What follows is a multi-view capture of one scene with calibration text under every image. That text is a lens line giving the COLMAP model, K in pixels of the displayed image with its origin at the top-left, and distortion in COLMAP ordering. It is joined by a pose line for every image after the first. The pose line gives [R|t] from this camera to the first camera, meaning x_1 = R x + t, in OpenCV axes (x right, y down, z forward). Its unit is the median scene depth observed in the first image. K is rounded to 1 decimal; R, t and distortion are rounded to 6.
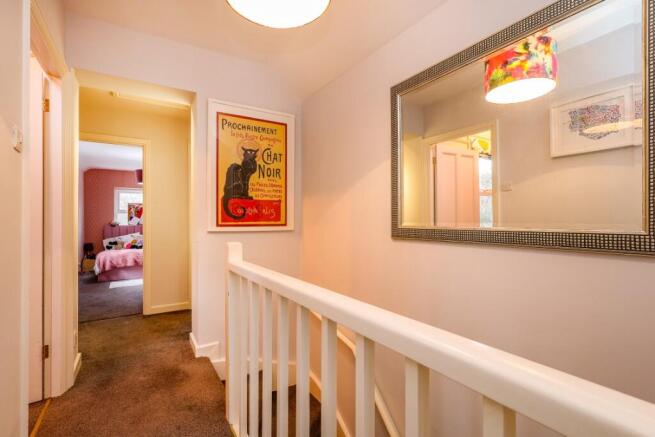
lens RADIAL K [[307.1, 0, 327.5], [0, 307.1, 218.5], [0, 0, 1]] dist [-0.000747, -0.000057]
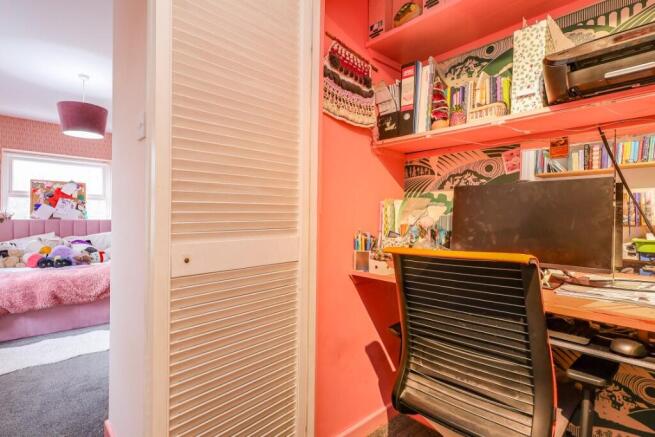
lens RADIAL K [[324.1, 0, 327.5], [0, 324.1, 218.5], [0, 0, 1]] dist [-0.000899, -0.000080]
pose [[0.982055, 0.019100, 0.187624, -0.254805], [-0.020083, 0.999793, 0.003341, 0.008305], [-0.187521, -0.007049, 0.982235, 0.356959]]
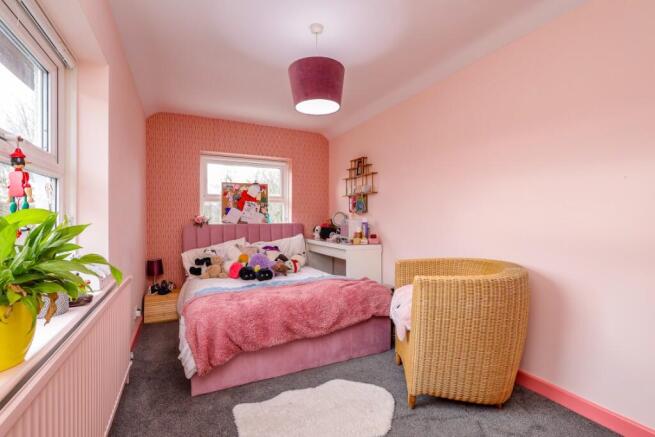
lens RADIAL K [[307.1, 0, 327.5], [0, 307.1, 218.5], [0, 0, 1]] dist [-0.000747, -0.000057]
pose [[0.992680, 0.006867, -0.120582, -0.437872], [-0.006508, 0.999973, 0.003374, 0.010526], [0.120602, -0.002565, 0.992698, 0.536565]]
